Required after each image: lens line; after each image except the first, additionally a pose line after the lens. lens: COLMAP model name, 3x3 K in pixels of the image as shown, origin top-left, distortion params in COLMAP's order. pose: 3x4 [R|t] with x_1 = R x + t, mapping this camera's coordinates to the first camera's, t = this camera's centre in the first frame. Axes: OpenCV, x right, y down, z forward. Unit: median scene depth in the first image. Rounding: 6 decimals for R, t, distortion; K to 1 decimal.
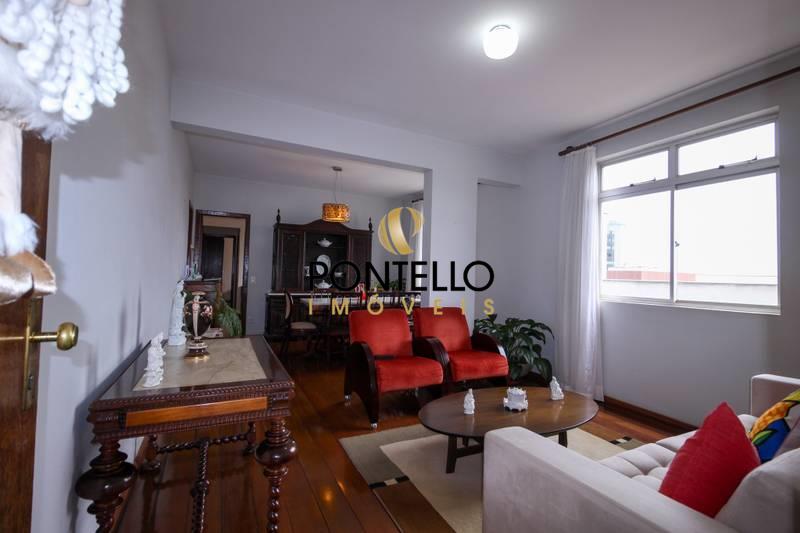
lens RADIAL K [[344.7, 0, 397.1], [0, 344.7, 265.8], [0, 0, 1]] dist [0.000957, 0.000115]
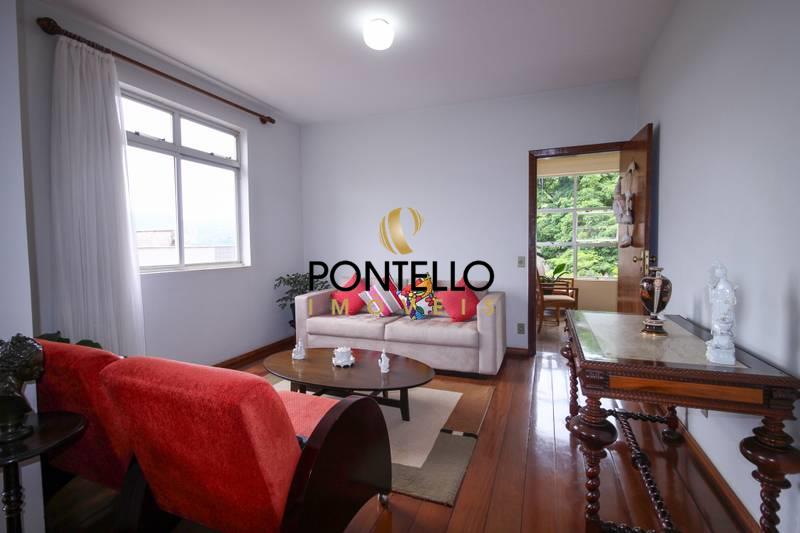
lens RADIAL K [[412.7, 0, 400.0], [0, 412.7, 266.5], [0, 0, 1]] dist [0.034564, -0.000048]
pose [[-0.683077, -0.079455, 0.726011, -0.590043], [-0.050045, 0.996820, 0.062007, -0.007031], [-0.728630, 0.006022, -0.684882, 1.395979]]
